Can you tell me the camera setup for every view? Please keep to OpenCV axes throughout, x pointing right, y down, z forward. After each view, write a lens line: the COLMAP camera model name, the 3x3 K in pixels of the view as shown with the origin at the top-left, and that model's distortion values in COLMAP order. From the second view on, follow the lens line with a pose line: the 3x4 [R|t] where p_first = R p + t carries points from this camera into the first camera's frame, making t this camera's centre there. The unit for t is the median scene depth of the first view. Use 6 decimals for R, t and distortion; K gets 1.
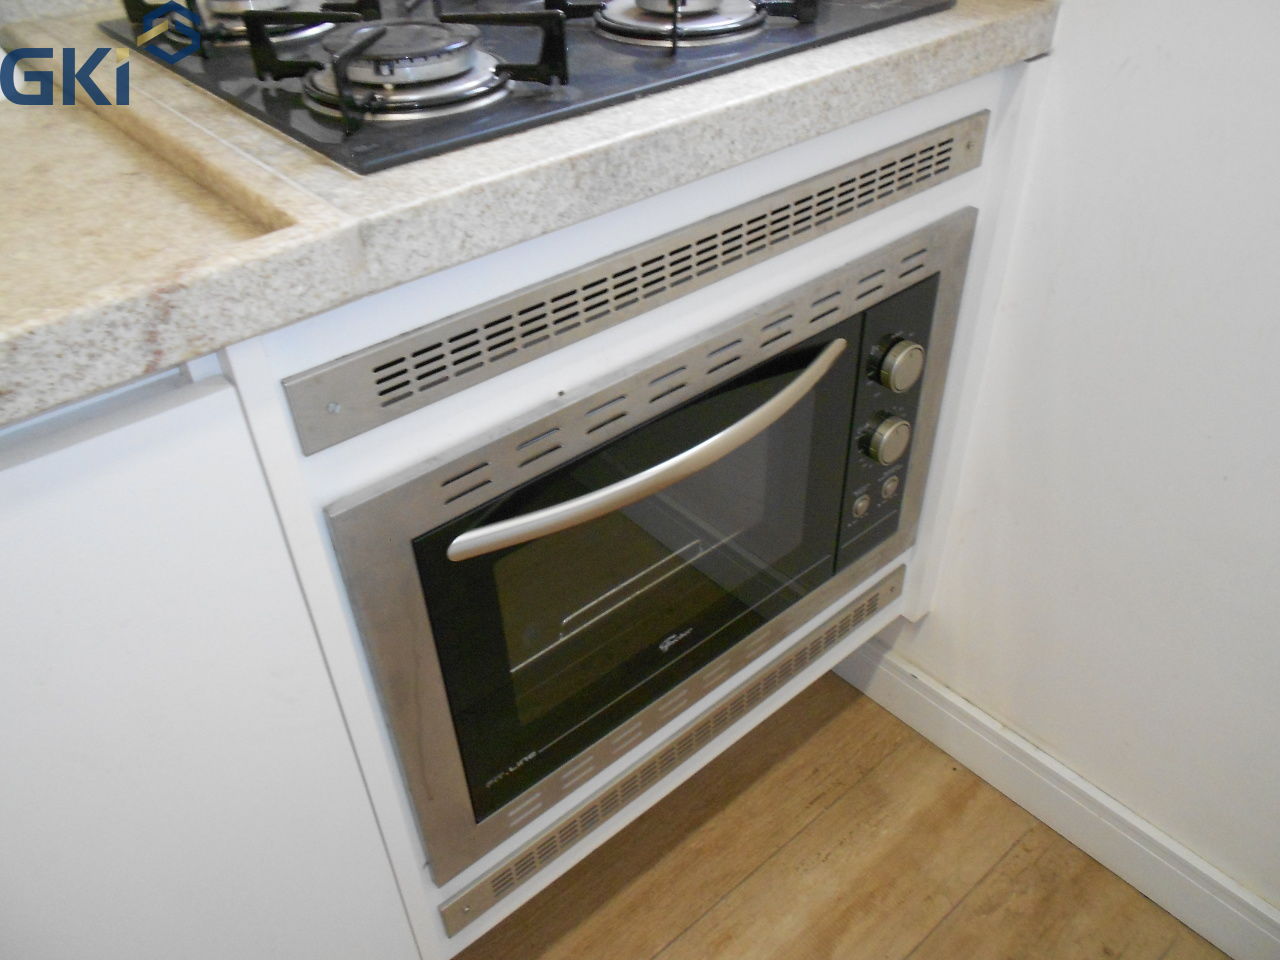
lens RADIAL K [[994.1, 0, 644.5], [0, 994.1, 491.7], [0, 0, 1]] dist [-0.006523, 0.014930]
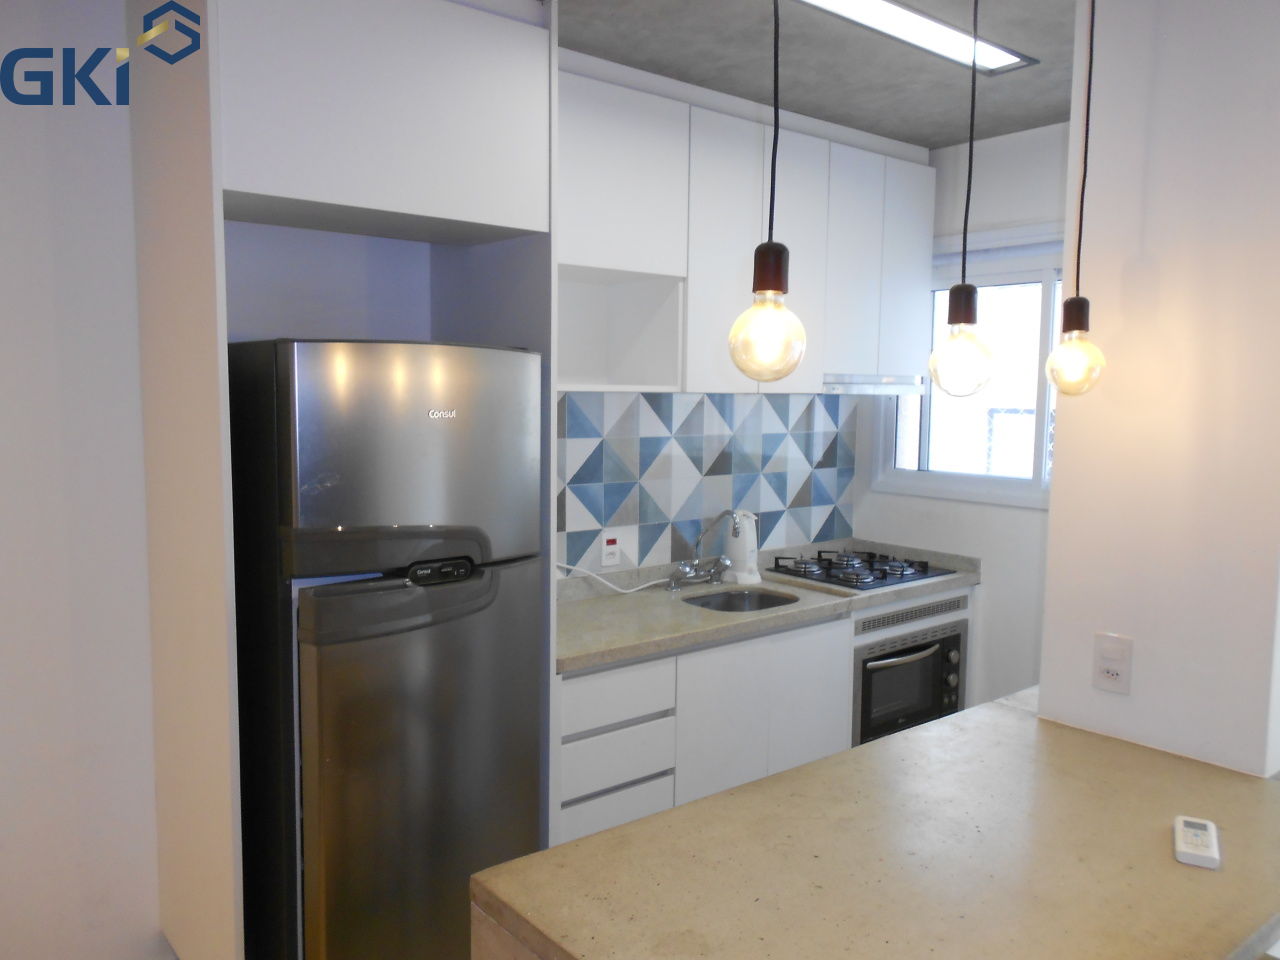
lens RADIAL K [[994.1, 0, 646.0], [0, 994.1, 497.2], [0, 0, 1]] dist [-0.006523, 0.014930]
pose [[0.999241, 0.033605, -0.019700, -0.998280], [-0.038947, 0.852528, -0.521228, 1.595884], [-0.000721, 0.521600, 0.853190, -2.965157]]
